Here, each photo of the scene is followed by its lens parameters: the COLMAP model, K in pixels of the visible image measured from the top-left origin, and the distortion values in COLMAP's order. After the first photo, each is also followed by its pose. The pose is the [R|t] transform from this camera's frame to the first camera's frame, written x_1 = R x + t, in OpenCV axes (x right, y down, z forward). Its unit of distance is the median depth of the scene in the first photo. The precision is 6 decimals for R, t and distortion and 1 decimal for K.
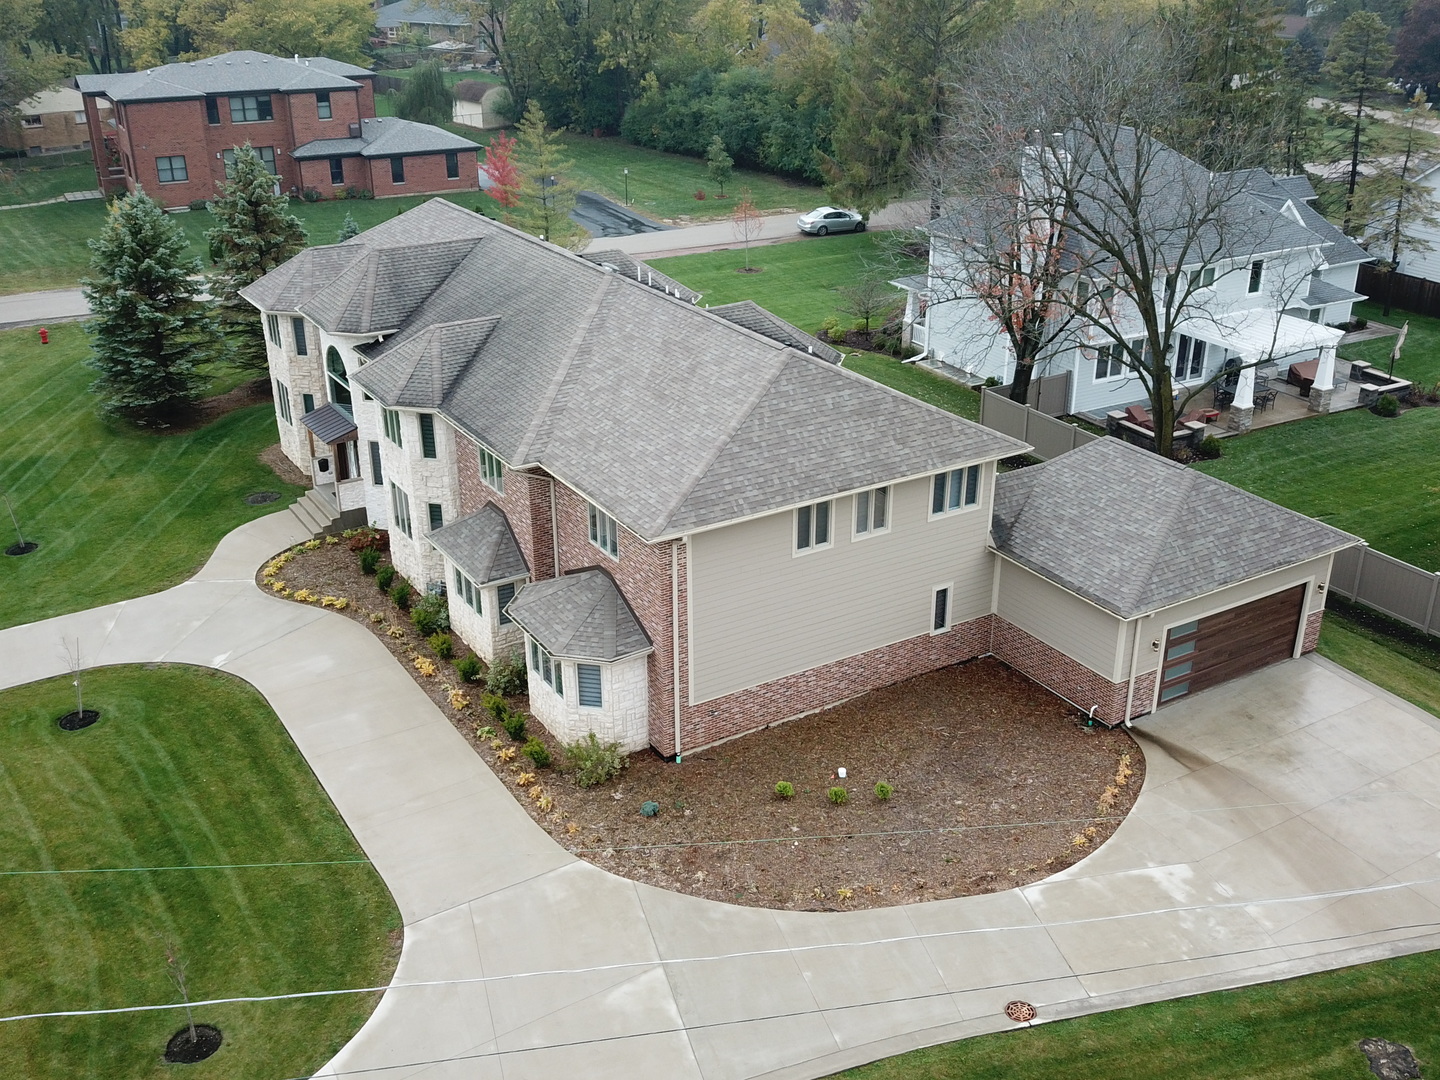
lens RADIAL K [[1447.4, 0, 720.0], [0, 1447.4, 540.0], [0, 0, 1]] dist [0.004877, -0.000579]
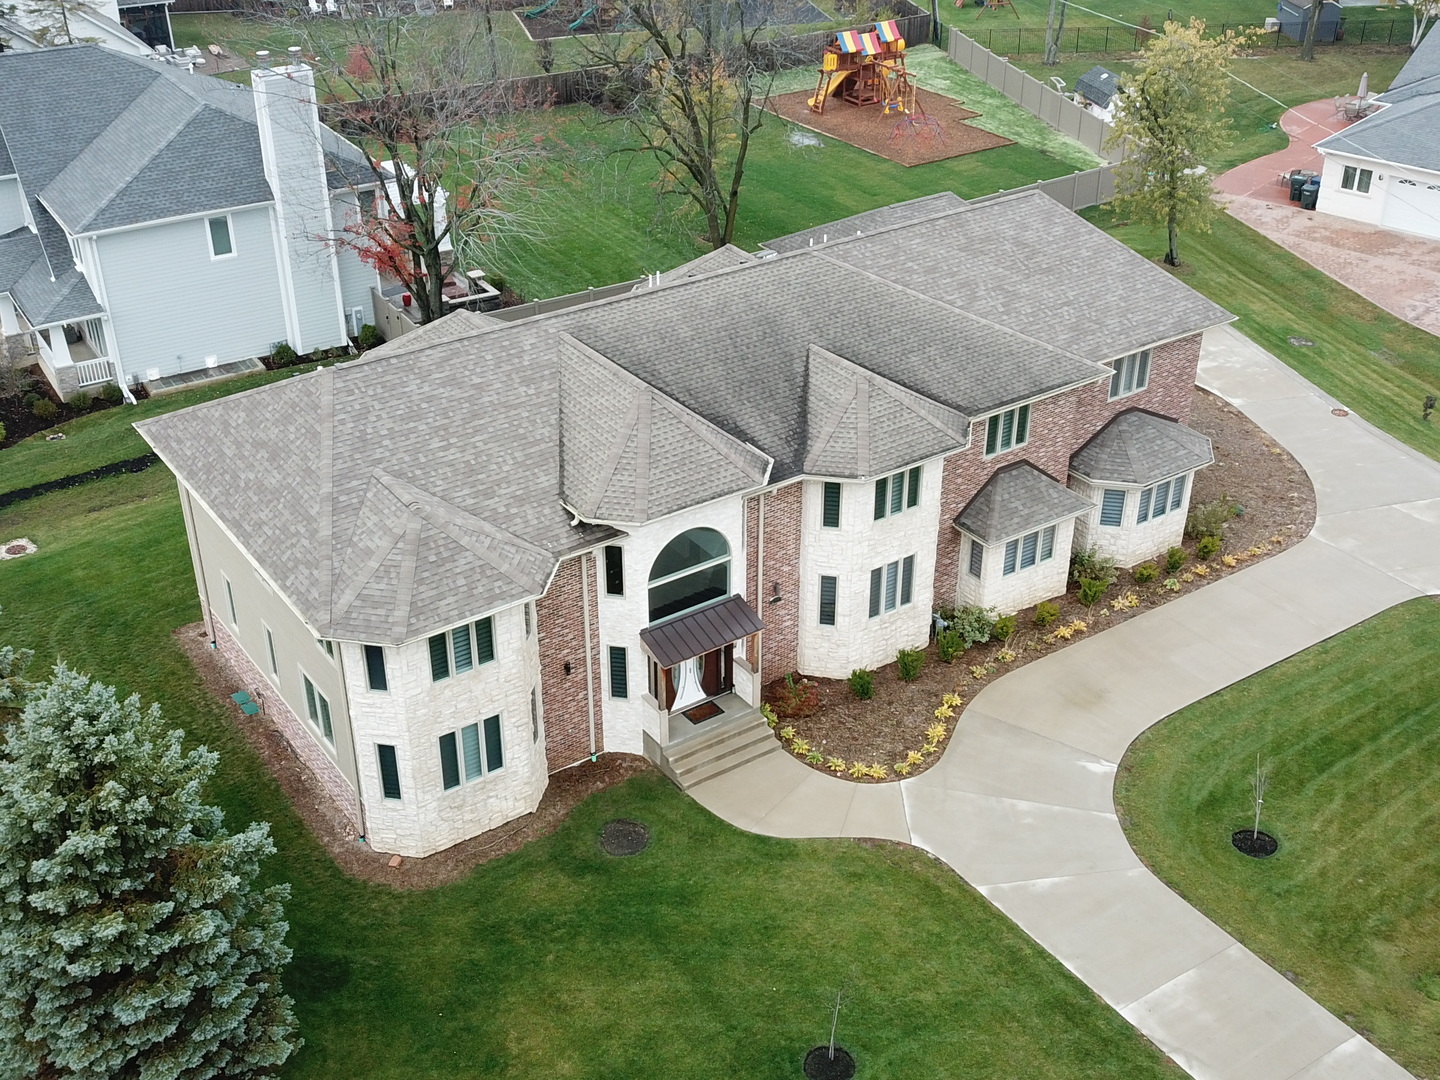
lens RADIAL K [[1698.3, 0, 720.0], [0, 1698.3, 540.0], [0, 0, 1]] dist [0.011146, -0.009823]
pose [[-0.053315, -0.498333, 0.865345, -1.023760], [0.407319, 0.780356, 0.474485, -0.535692], [-0.911728, 0.377769, 0.161376, 0.885800]]
